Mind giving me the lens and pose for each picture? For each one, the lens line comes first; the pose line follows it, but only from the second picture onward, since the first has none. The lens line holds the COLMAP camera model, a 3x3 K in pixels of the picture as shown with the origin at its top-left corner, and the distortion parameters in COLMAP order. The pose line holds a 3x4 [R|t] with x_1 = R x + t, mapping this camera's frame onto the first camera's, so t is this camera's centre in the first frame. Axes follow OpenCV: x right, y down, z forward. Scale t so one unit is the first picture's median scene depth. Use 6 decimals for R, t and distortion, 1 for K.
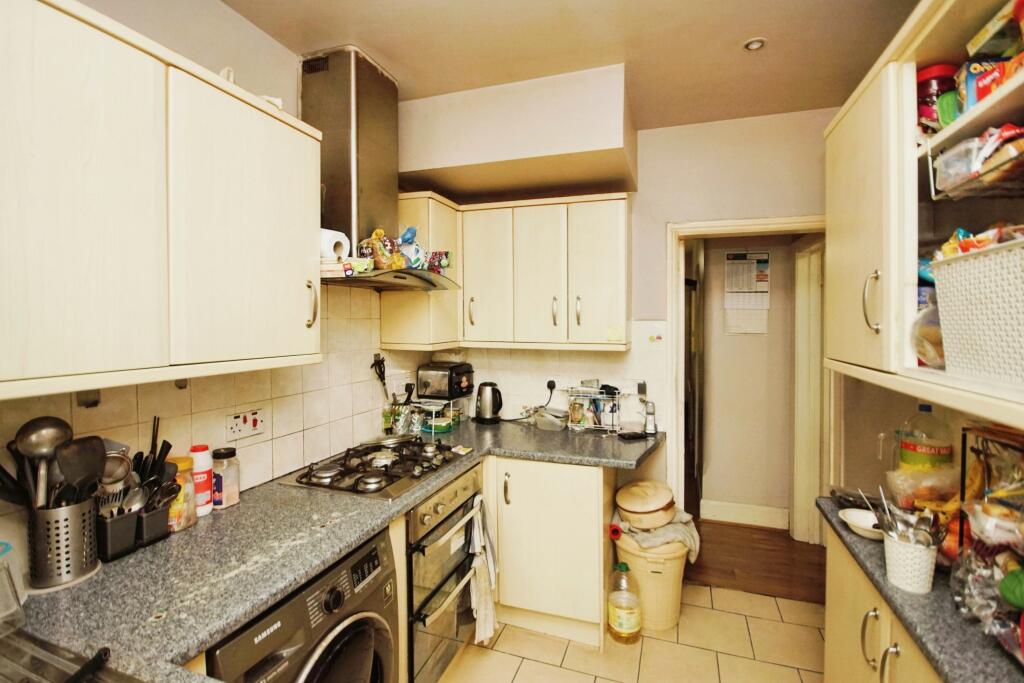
lens RADIAL K [[464.1, 0, 512.0], [0, 464.1, 341.5], [0, 0, 1]] dist [-0.001015, -0.000367]
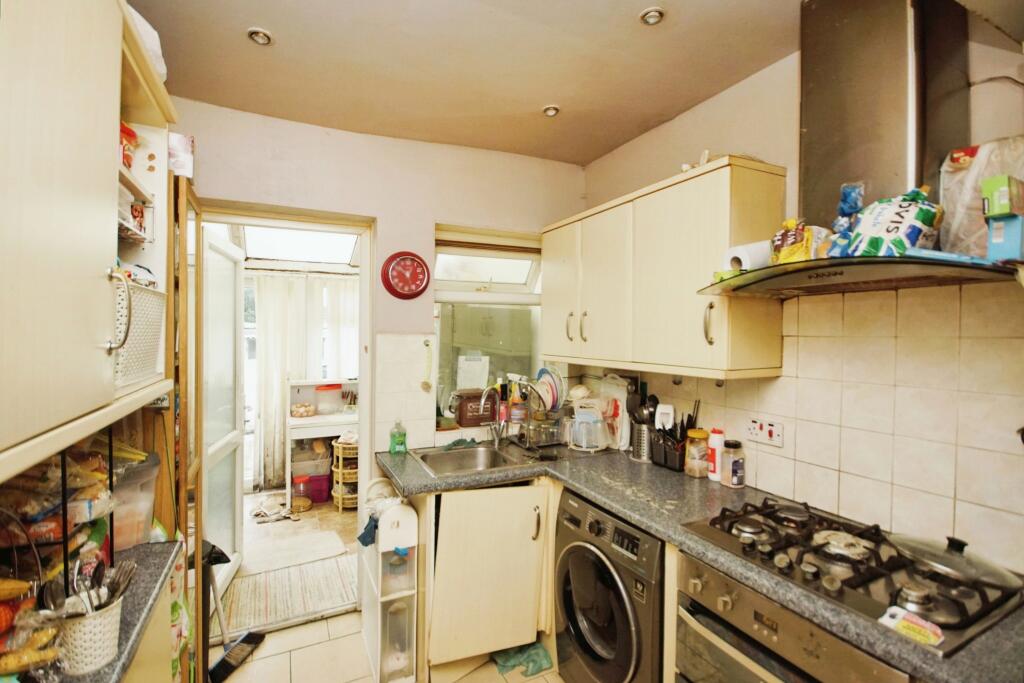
lens RADIAL K [[464.1, 0, 512.0], [0, 464.1, 341.5], [0, 0, 1]] dist [-0.001015, -0.000367]
pose [[-0.695205, 0.003012, -0.718805, 0.746573], [-0.038027, 0.998437, 0.040962, -0.067498], [0.717805, 0.055811, -0.694004, 1.584520]]
